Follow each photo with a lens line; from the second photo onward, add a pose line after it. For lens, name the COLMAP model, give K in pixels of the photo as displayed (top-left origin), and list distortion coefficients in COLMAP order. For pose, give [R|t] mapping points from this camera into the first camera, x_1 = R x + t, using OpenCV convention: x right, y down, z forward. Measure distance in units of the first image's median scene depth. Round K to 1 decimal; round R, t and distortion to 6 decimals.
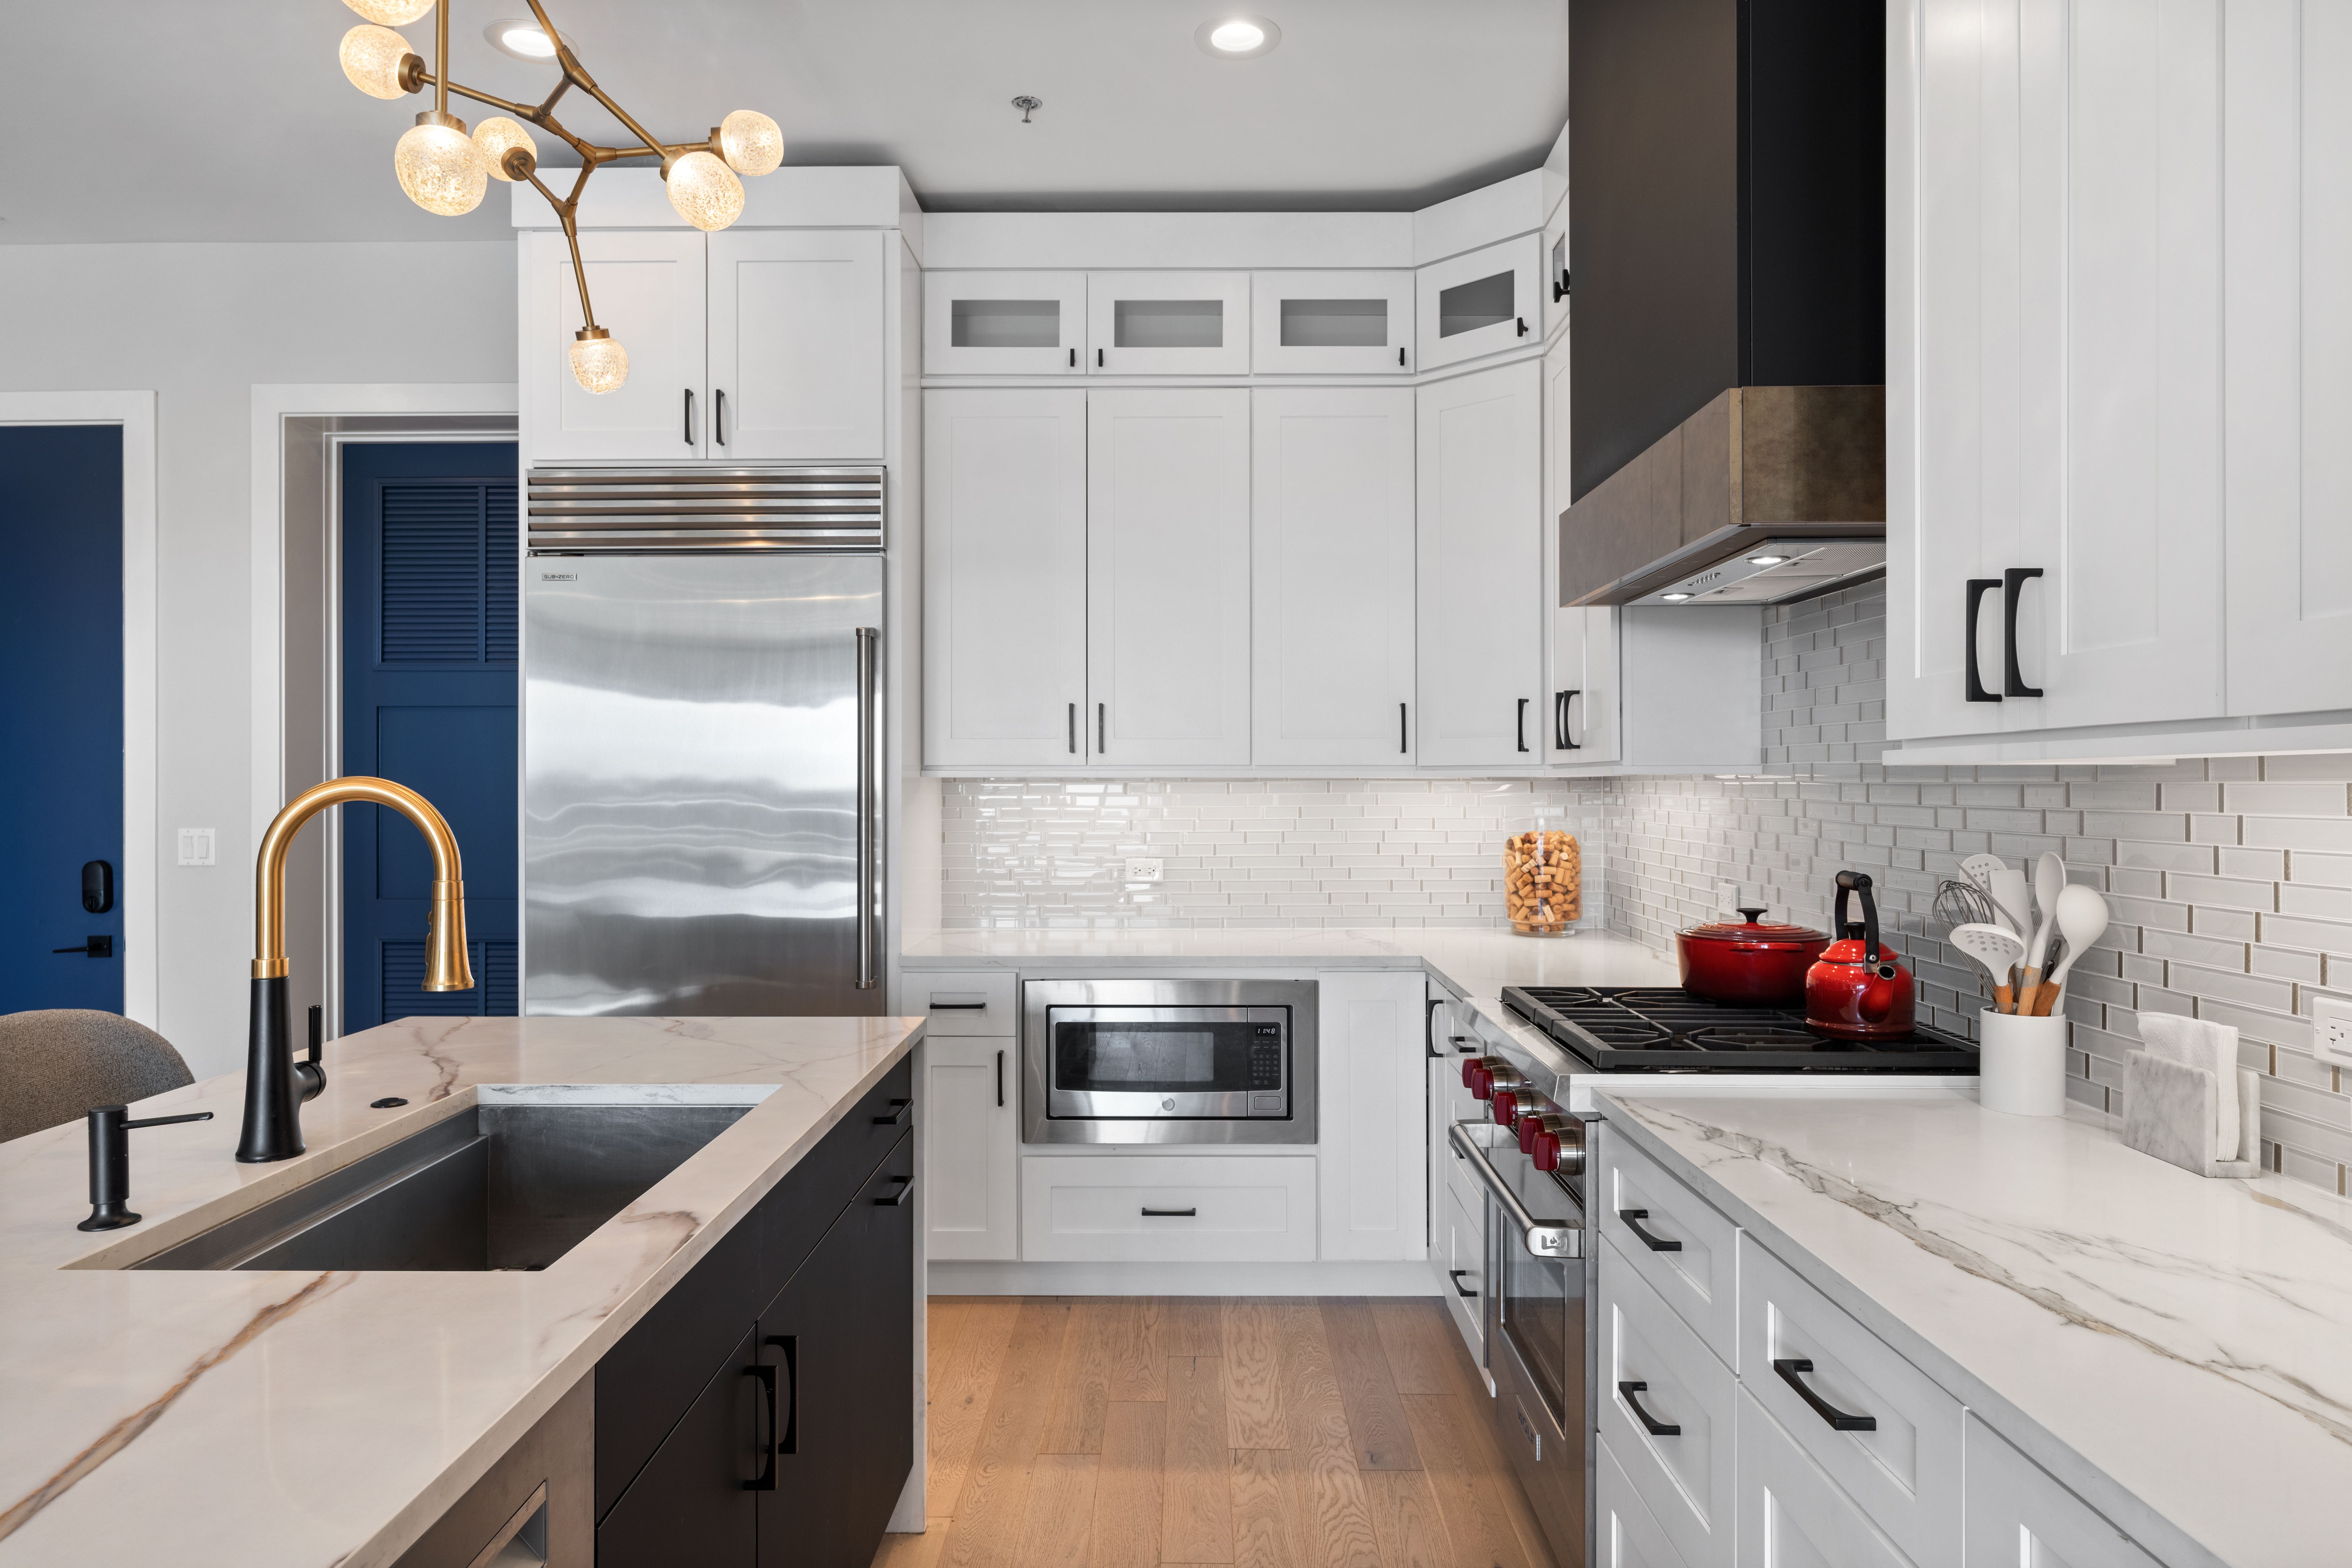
lens RADIAL K [[1459.0, 0, 1178.4], [0, 1459.0, 772.6], [0, 0, 1]] dist [0.007245, 0.001213]
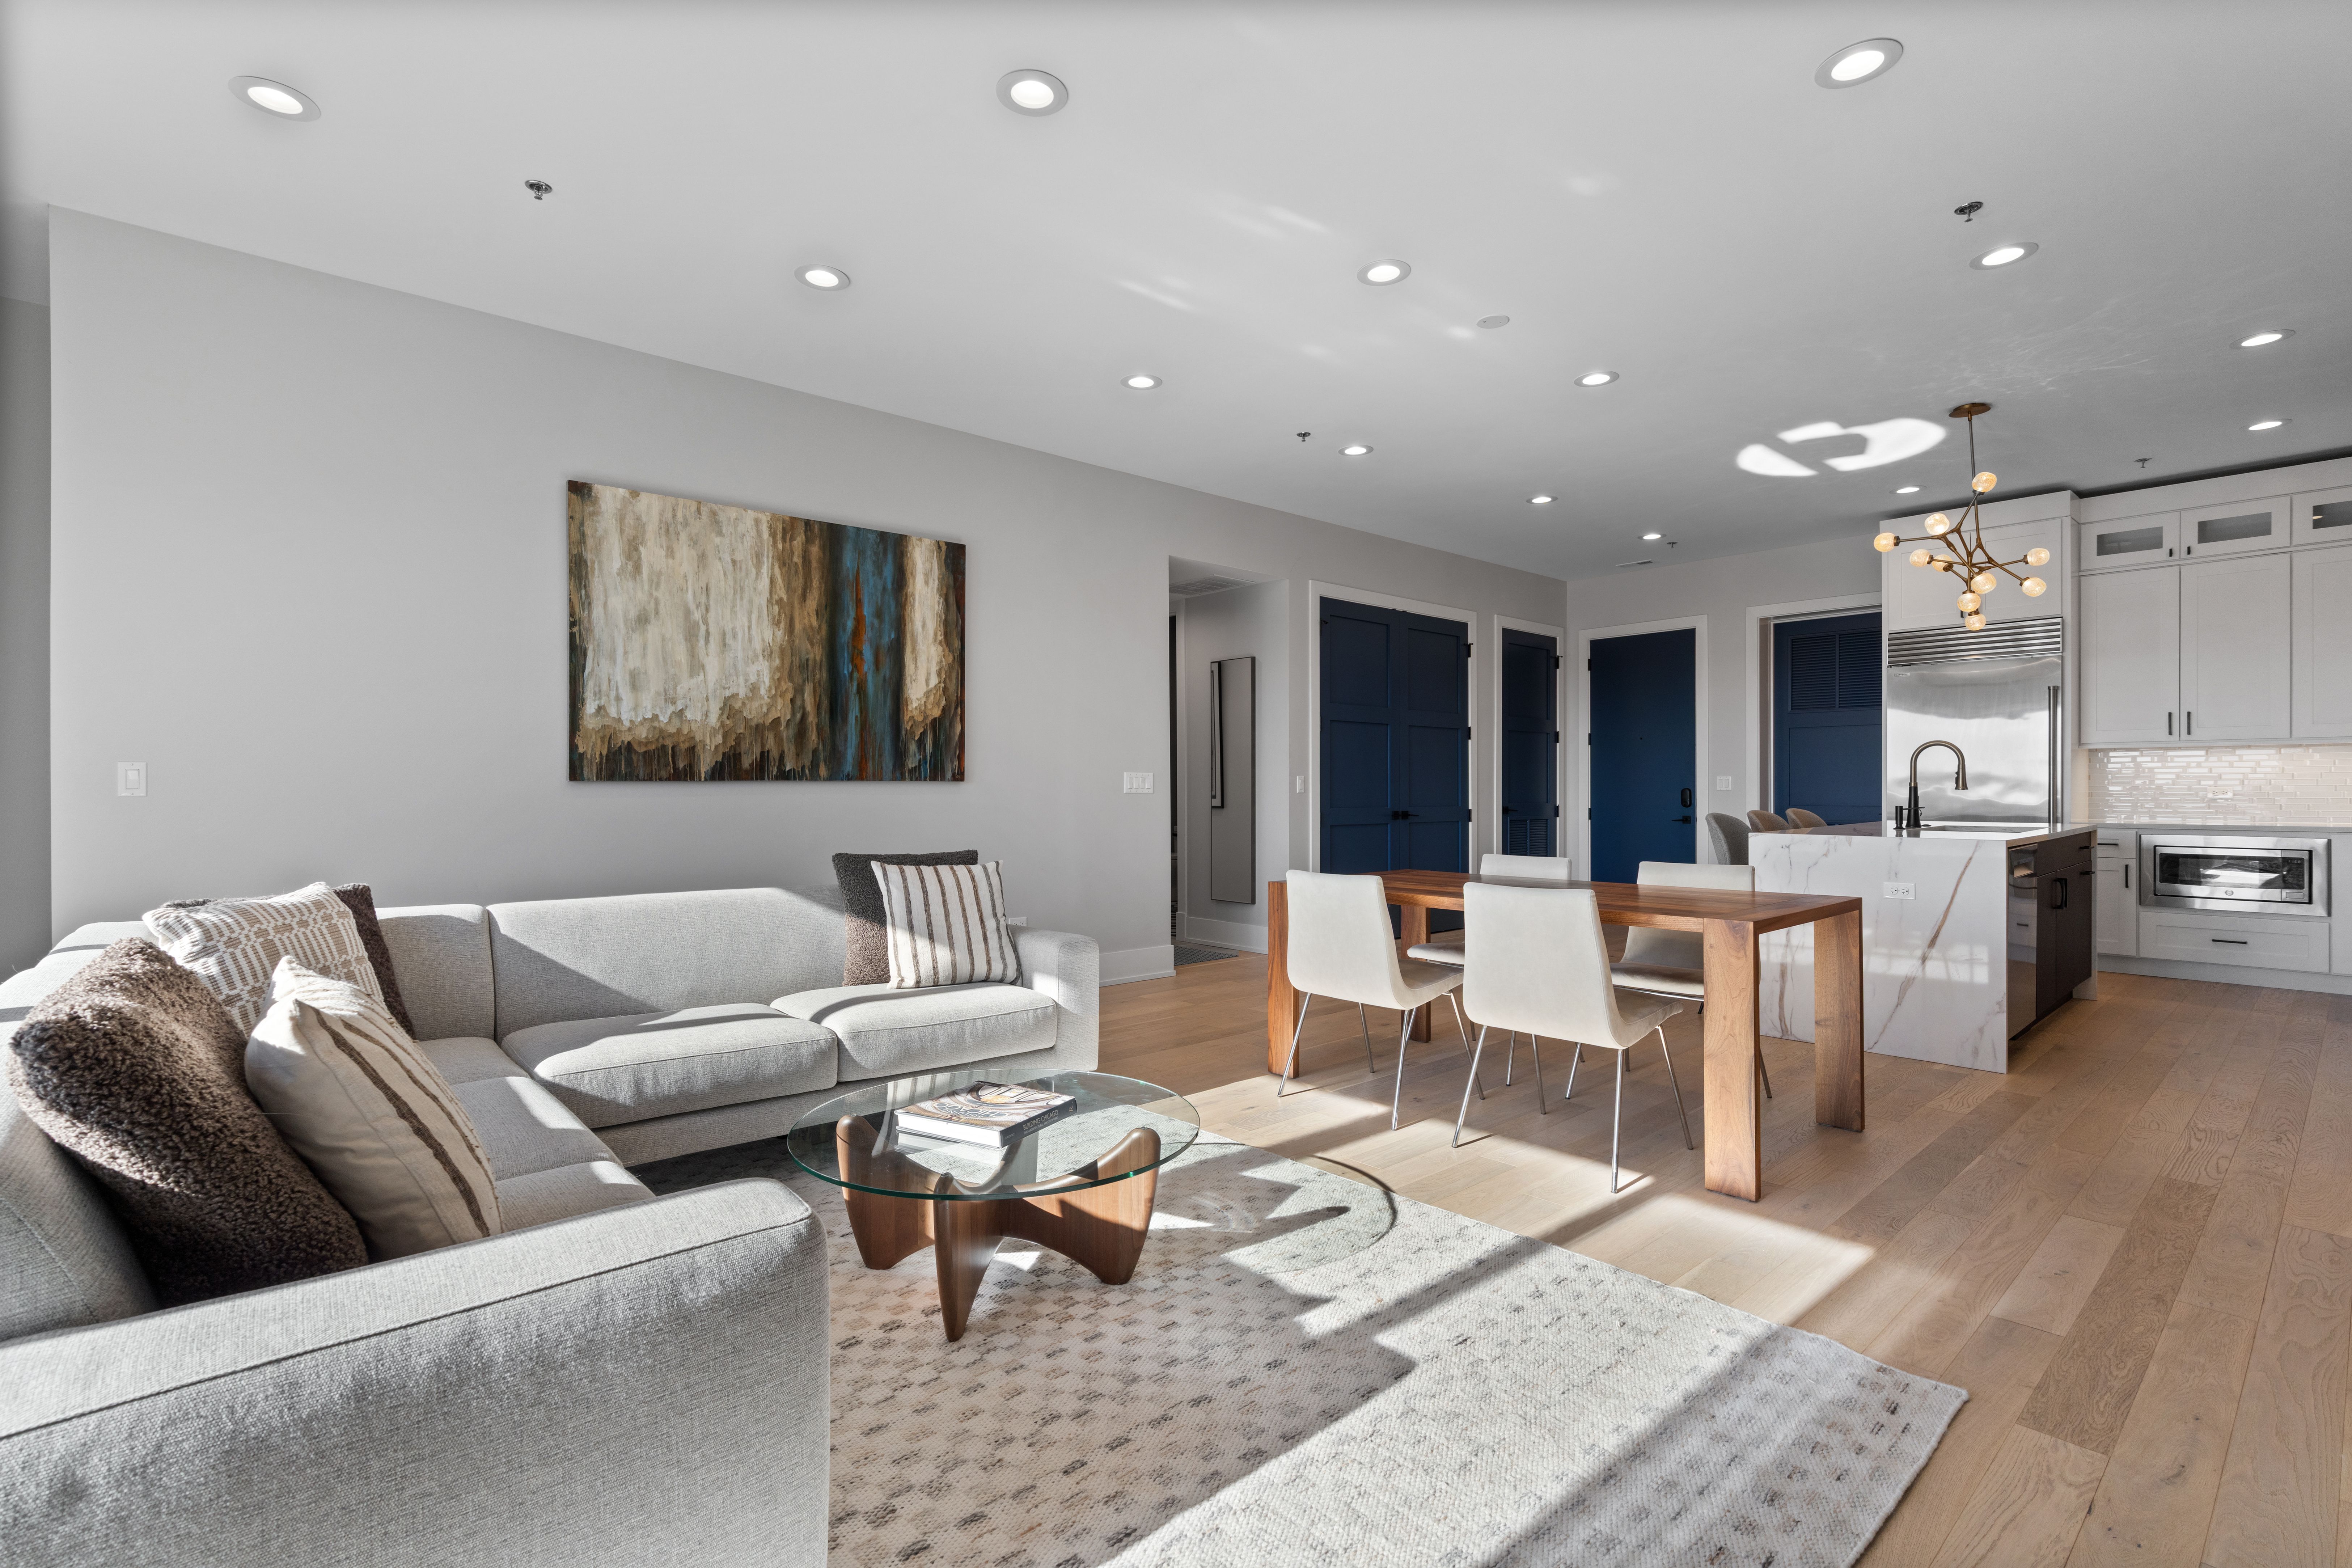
lens RADIAL K [[1084.2, 0, 1153.8], [0, 1084.2, 793.5], [0, 0, 1]] dist [-0.011454, 0.006394]
pose [[0.666305, 0.002297, -0.745675, 0.124406], [0.006381, 0.999941, 0.008782, 0.053338], [0.745652, -0.010610, 0.666252, -1.281783]]
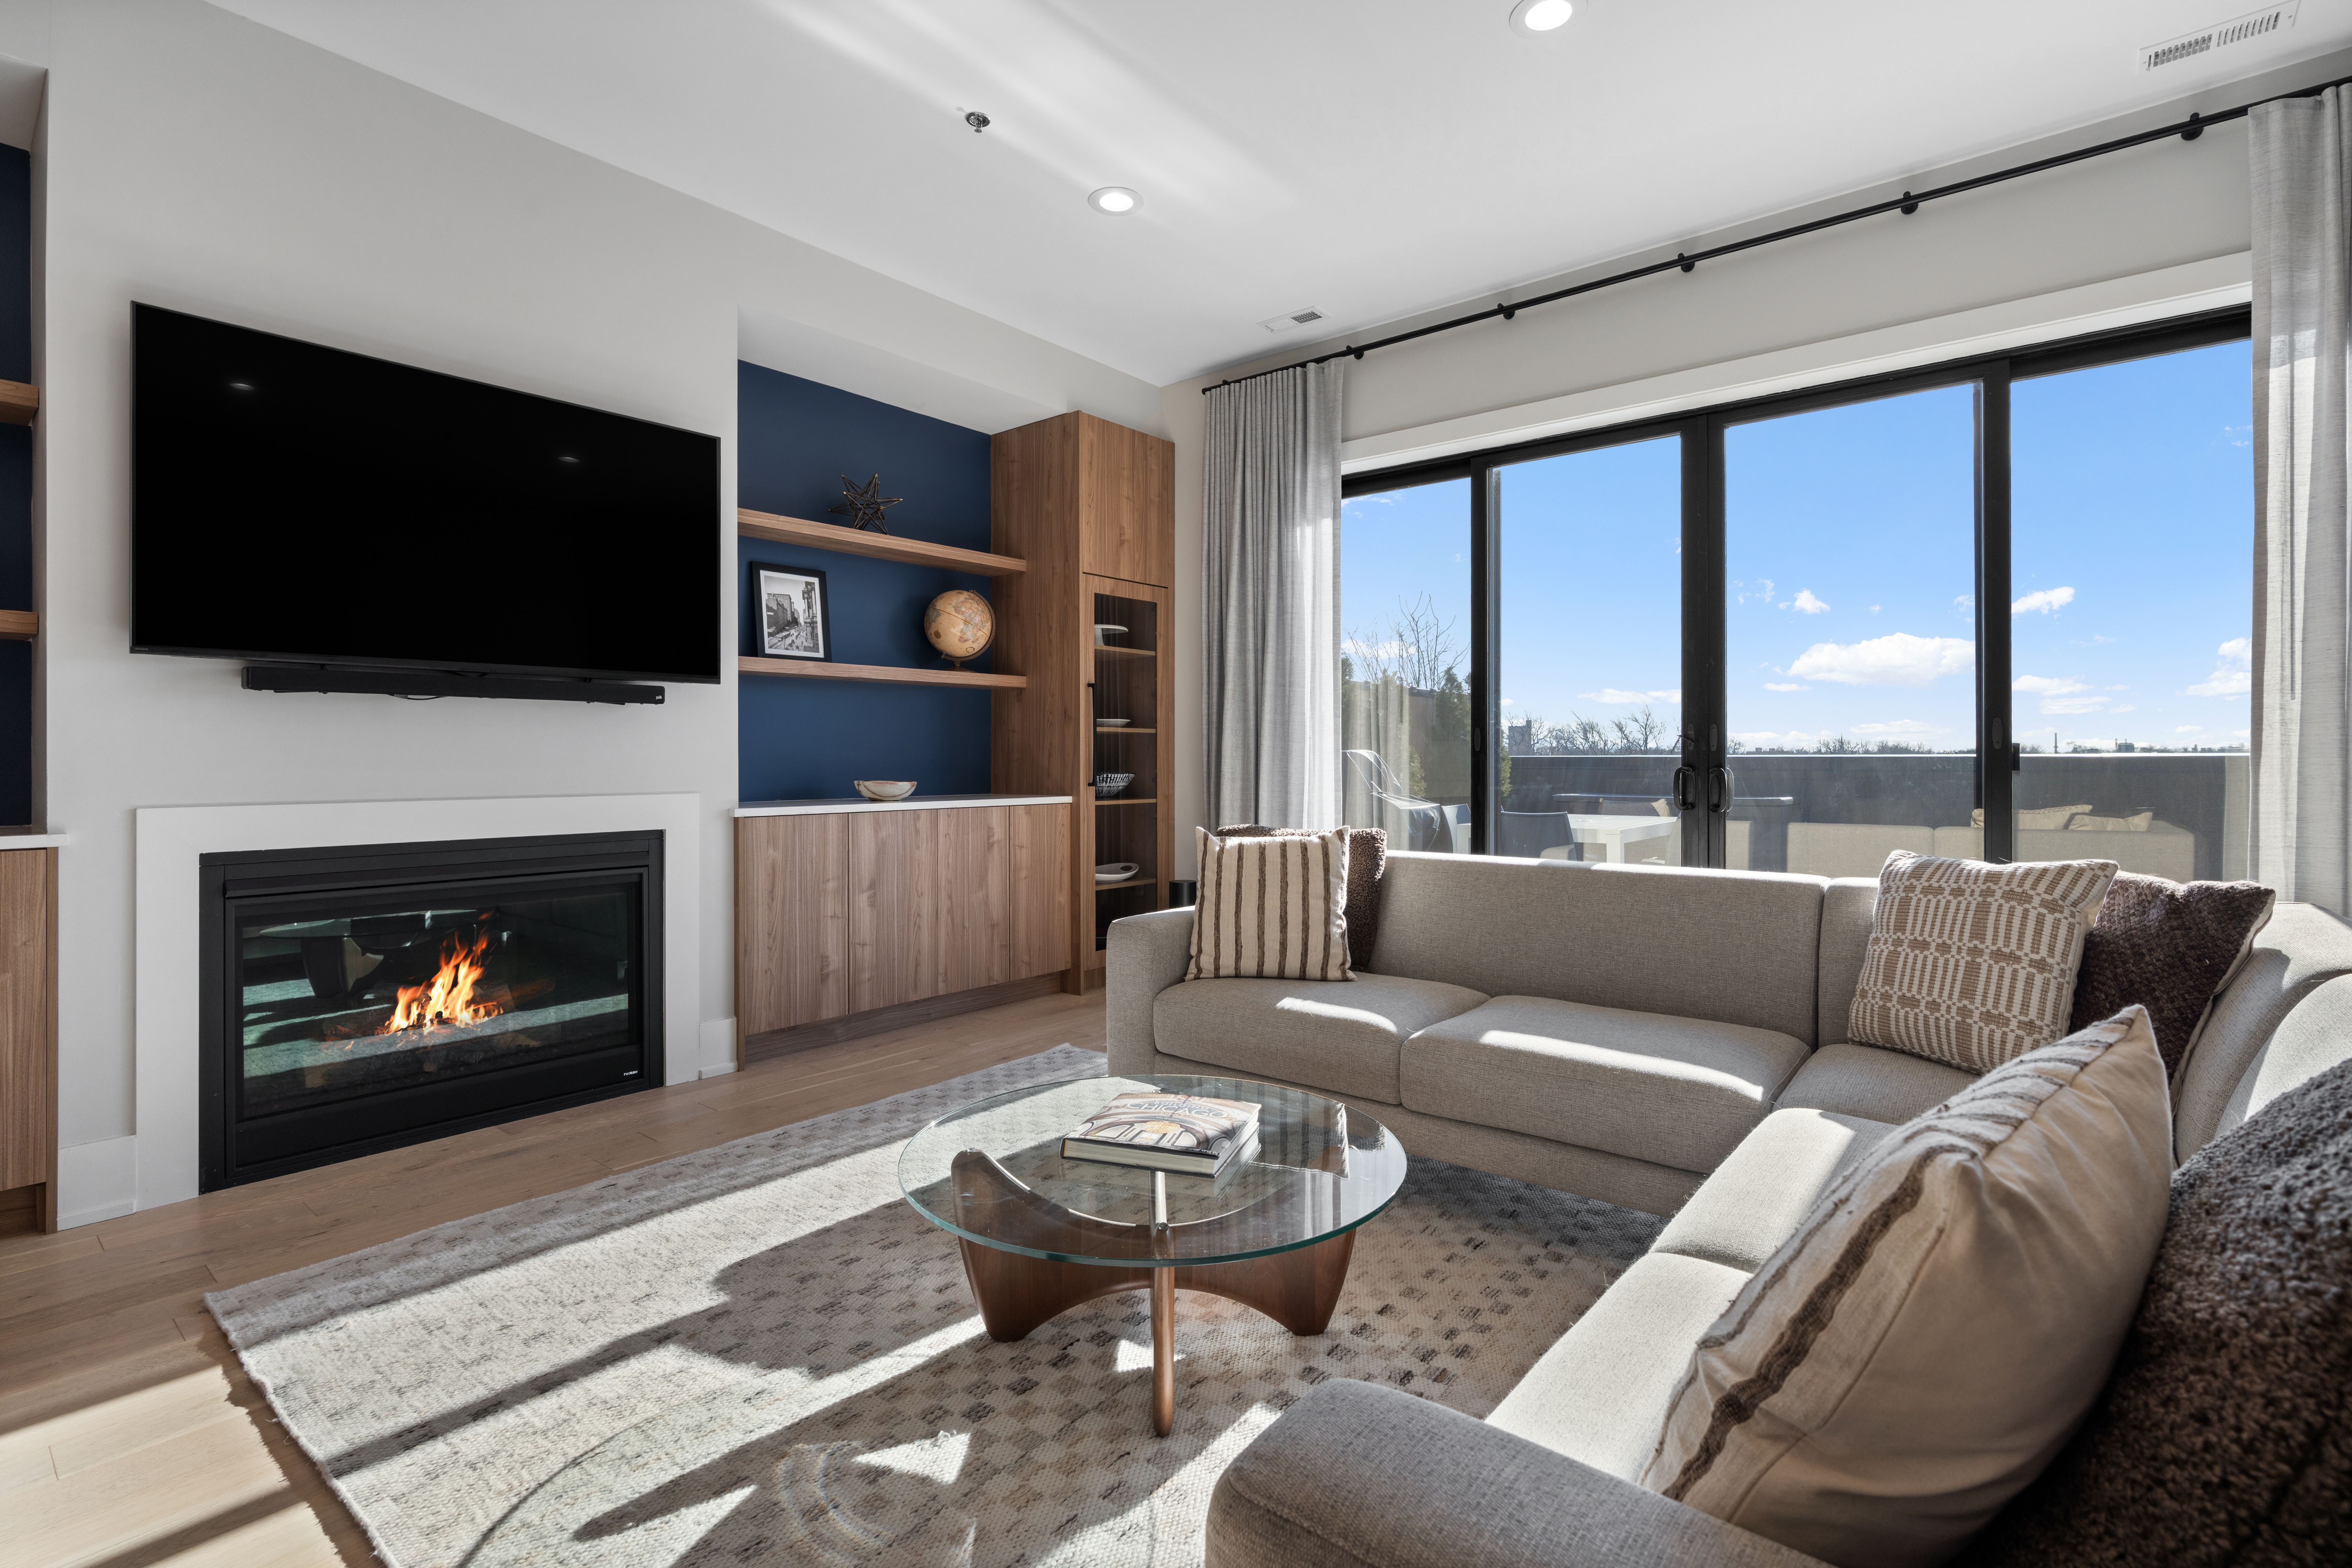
lens RADIAL K [[1084.2, 0, 1170.9], [0, 1084.2, 765.0], [0, 0, 1]] dist [-0.011454, 0.006394]
pose [[-0.779053, 0.000657, 0.626958, -0.789259], [-0.002302, 0.999990, -0.003908, 0.071618], [-0.626954, -0.004487, -0.779043, -0.487976]]
